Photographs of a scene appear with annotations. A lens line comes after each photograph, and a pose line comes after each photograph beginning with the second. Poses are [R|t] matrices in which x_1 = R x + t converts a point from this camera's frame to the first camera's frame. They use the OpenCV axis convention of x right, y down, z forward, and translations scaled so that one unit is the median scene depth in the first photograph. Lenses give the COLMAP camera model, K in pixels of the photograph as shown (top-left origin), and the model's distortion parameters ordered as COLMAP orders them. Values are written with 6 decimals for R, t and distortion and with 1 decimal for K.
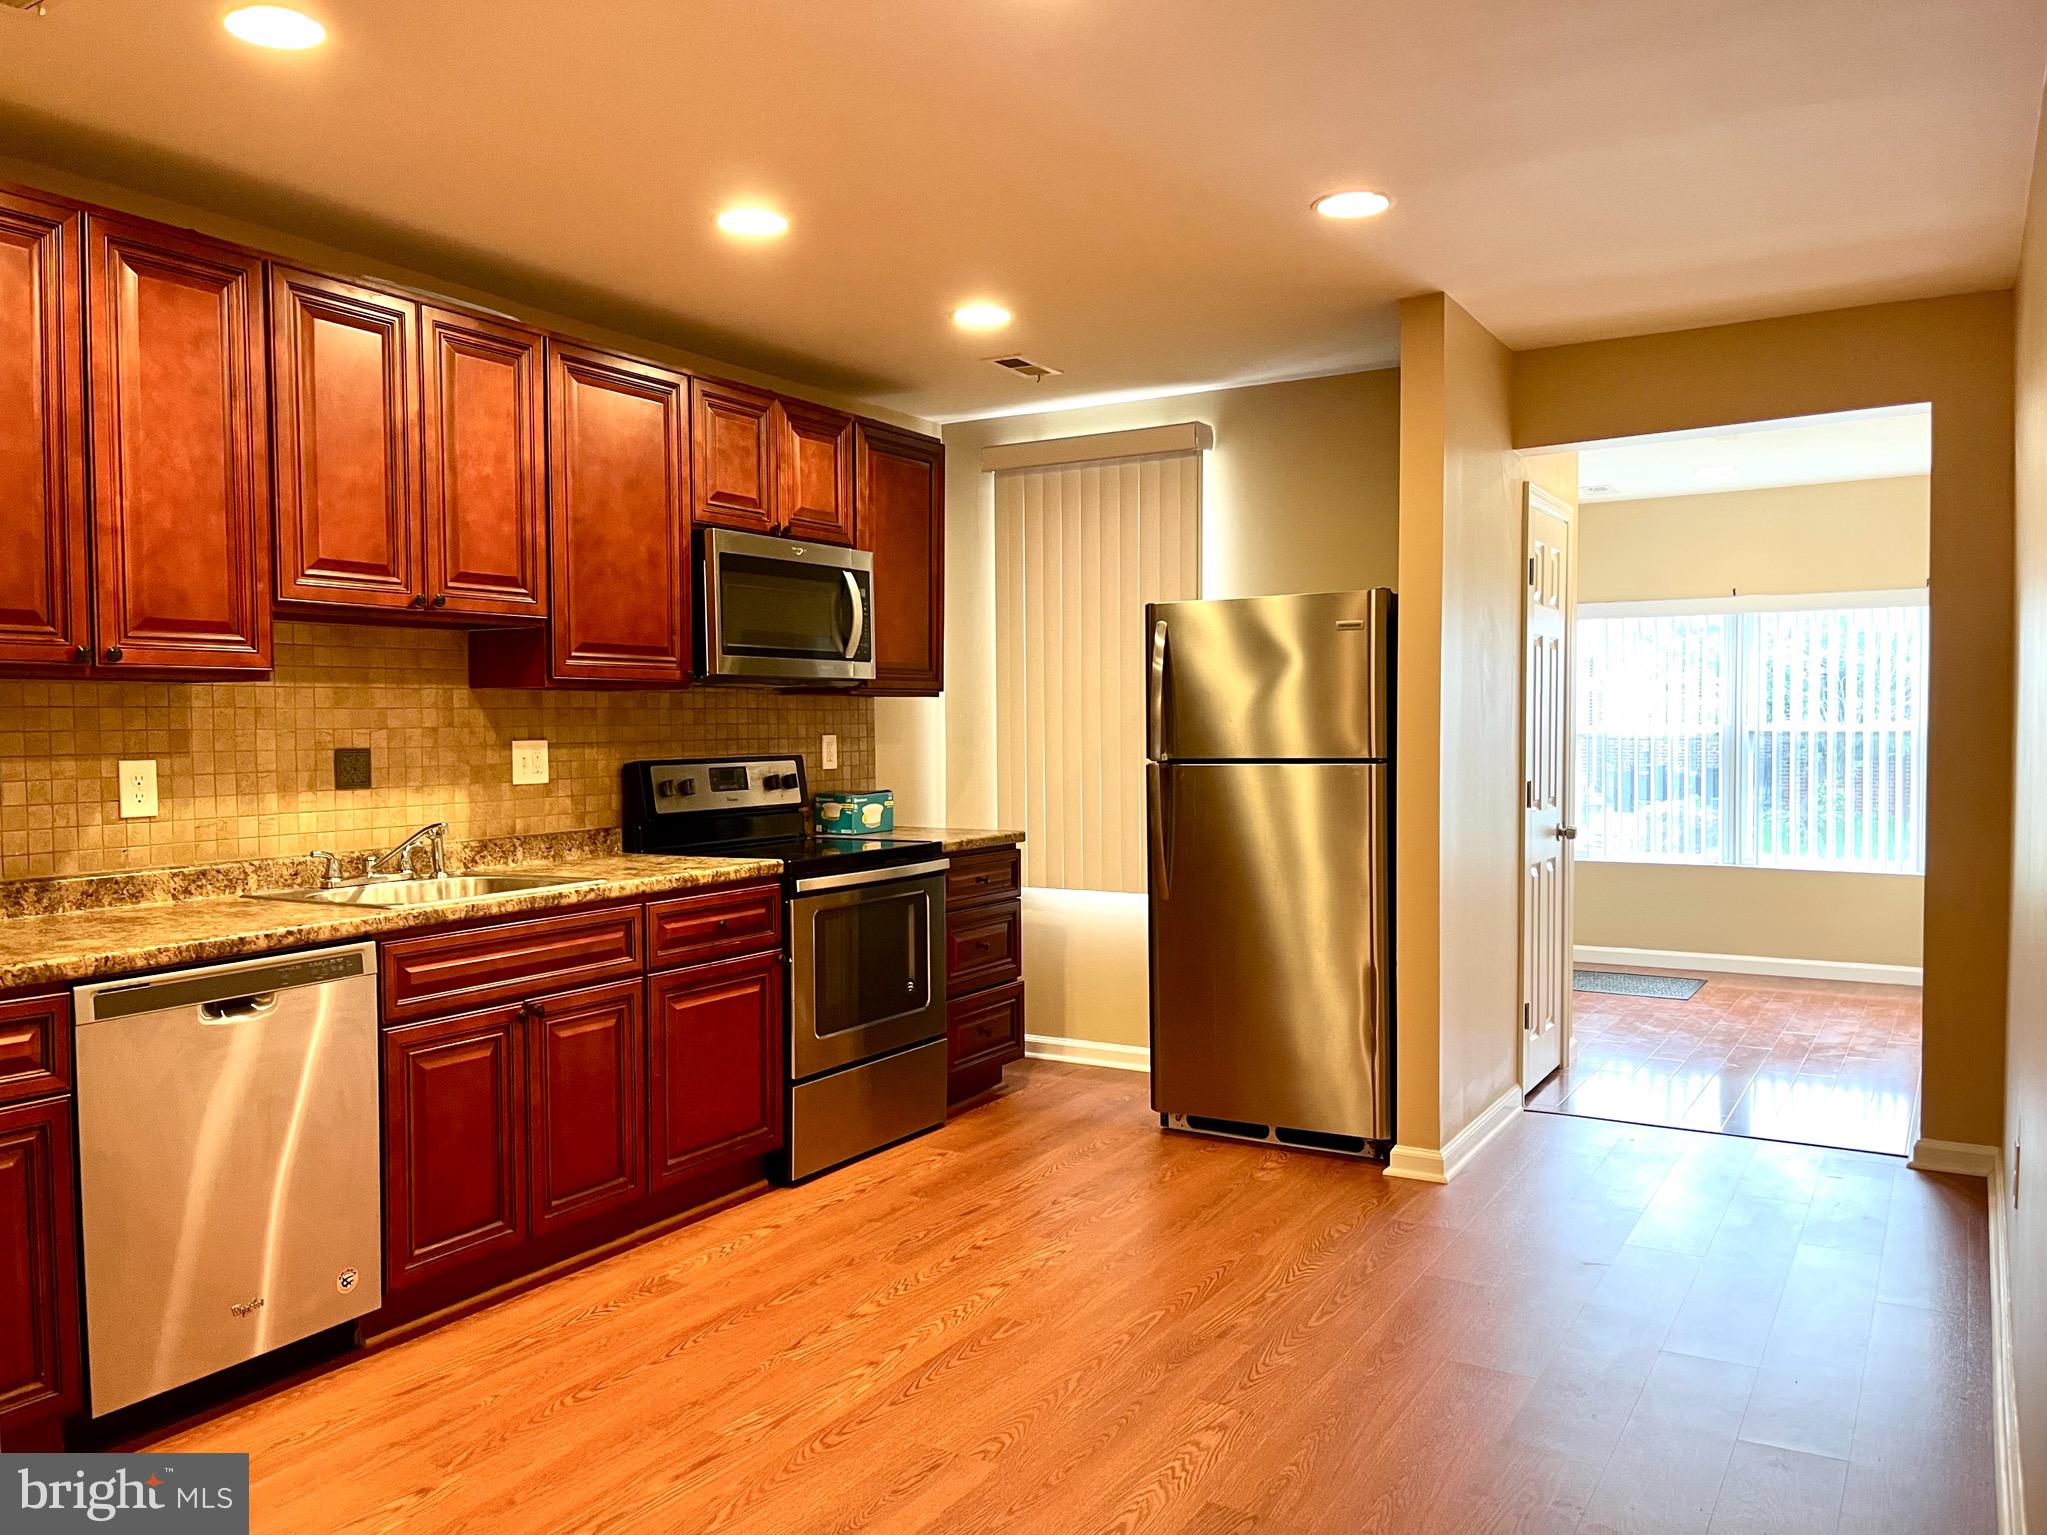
lens RADIAL K [[1549.2, 0, 1002.9], [0, 1549.2, 769.6], [0, 0, 1]] dist [0.128820, -0.113290]
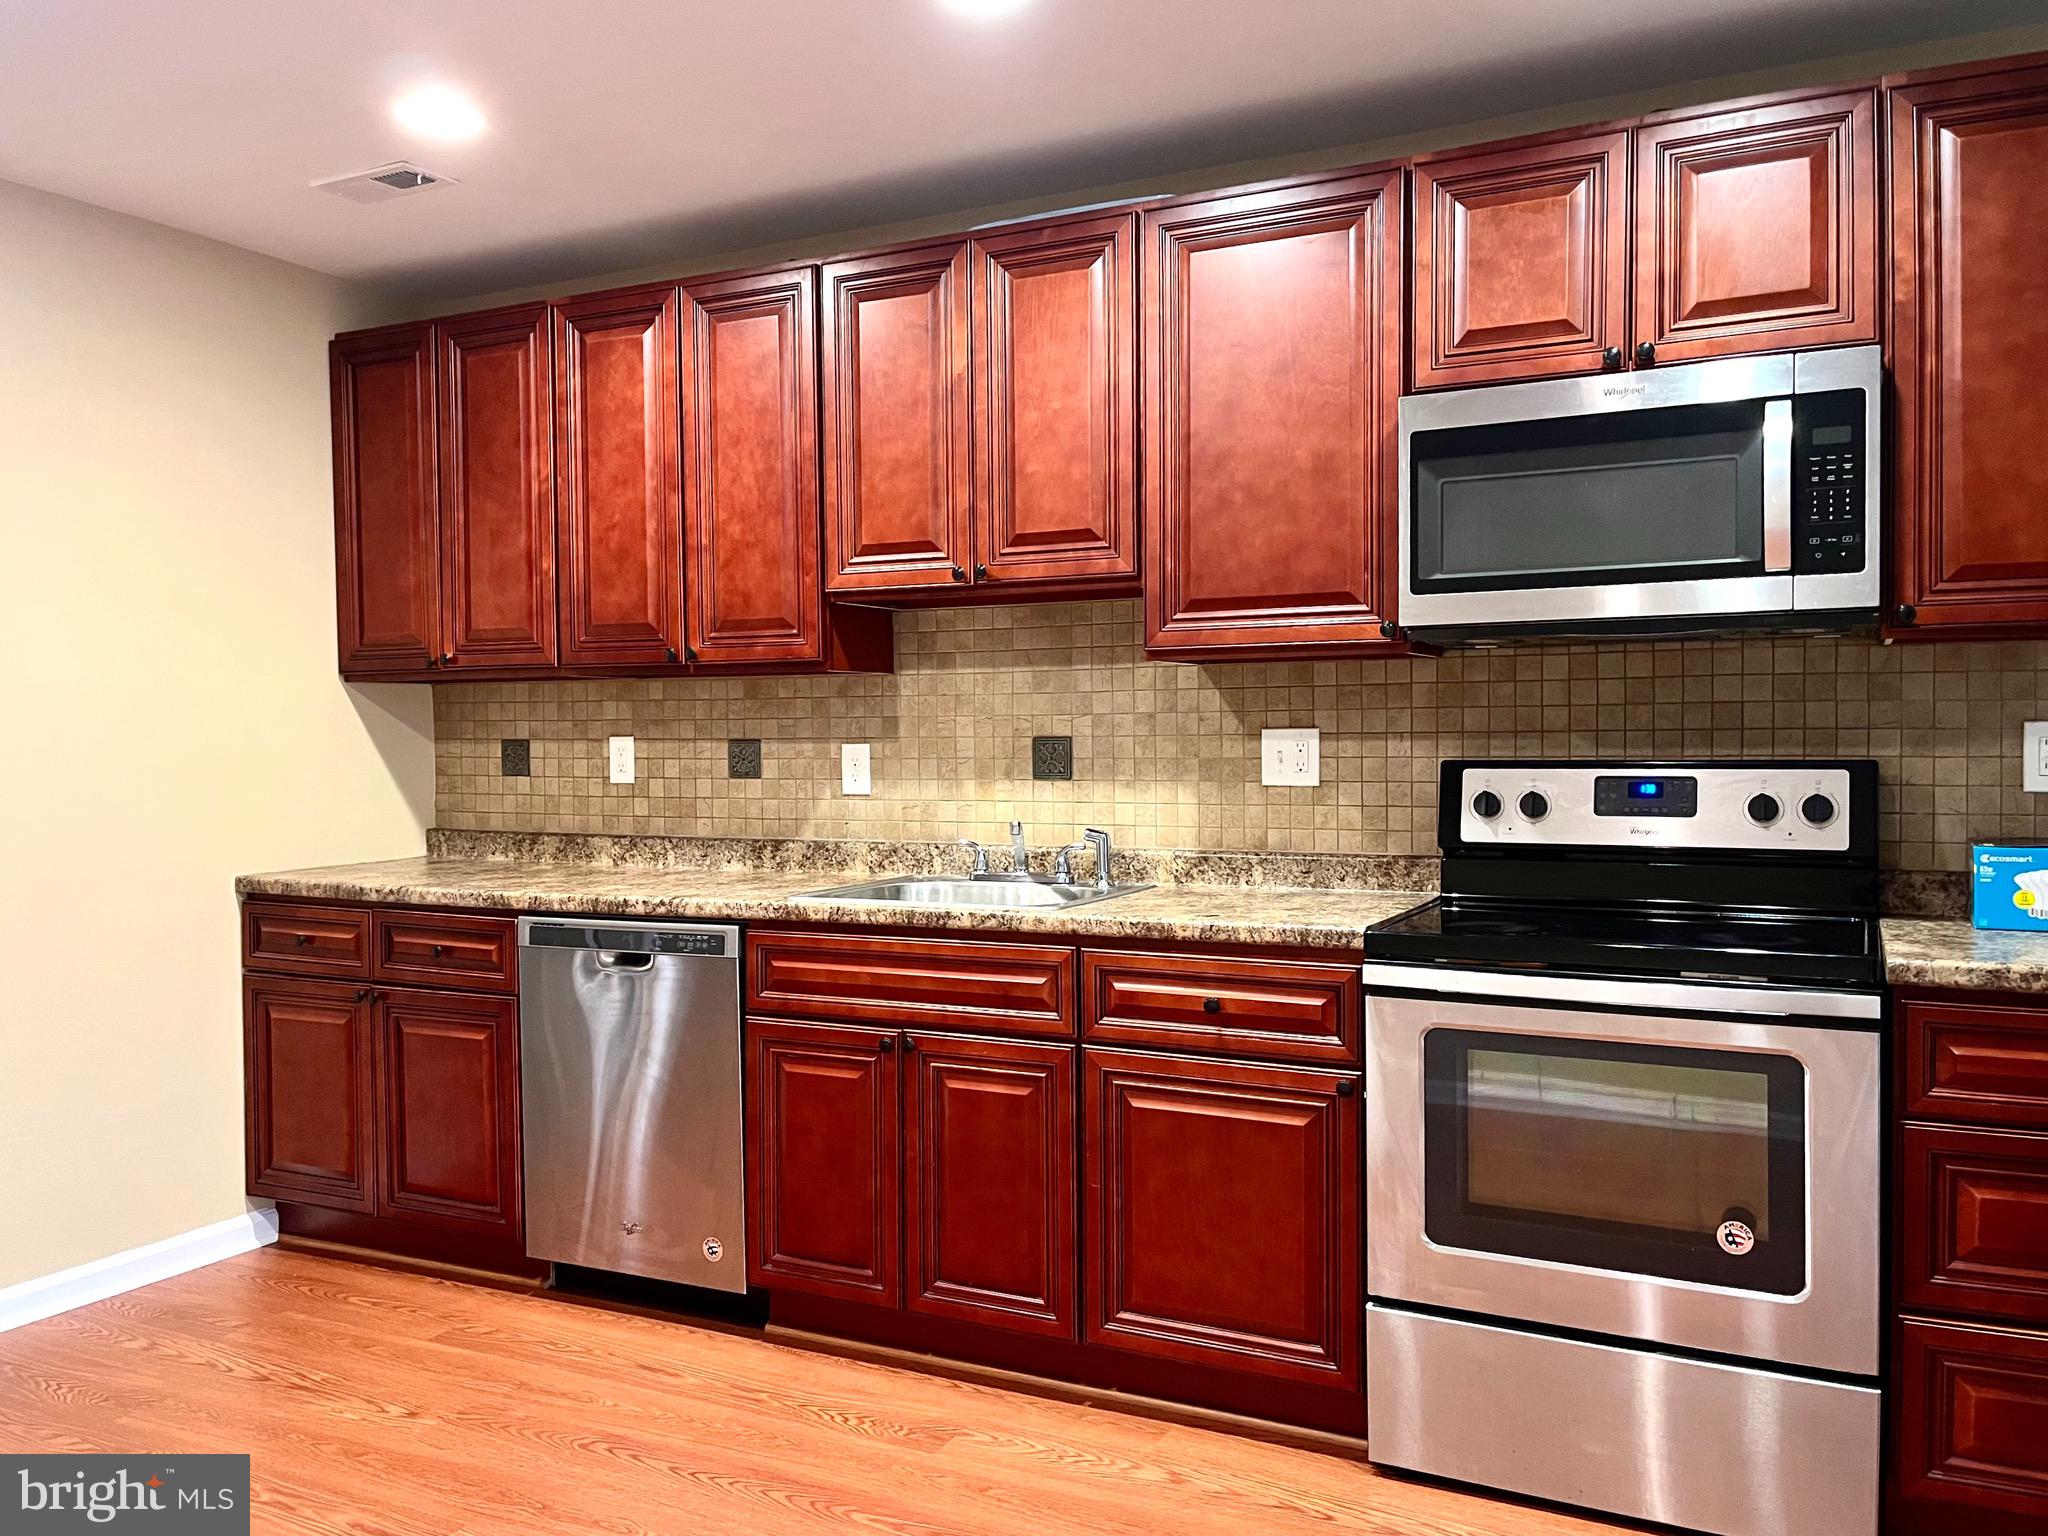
lens RADIAL K [[1613.8, 0, 1024.0], [0, 1613.8, 768.0], [0, 0, 1]] dist [0.094443, -0.147848]
pose [[0.085749, 0.030400, -0.995853, 0.567992], [-0.023402, 0.999320, 0.028490, -0.022802], [0.996042, 0.020862, 0.086402, 0.963834]]
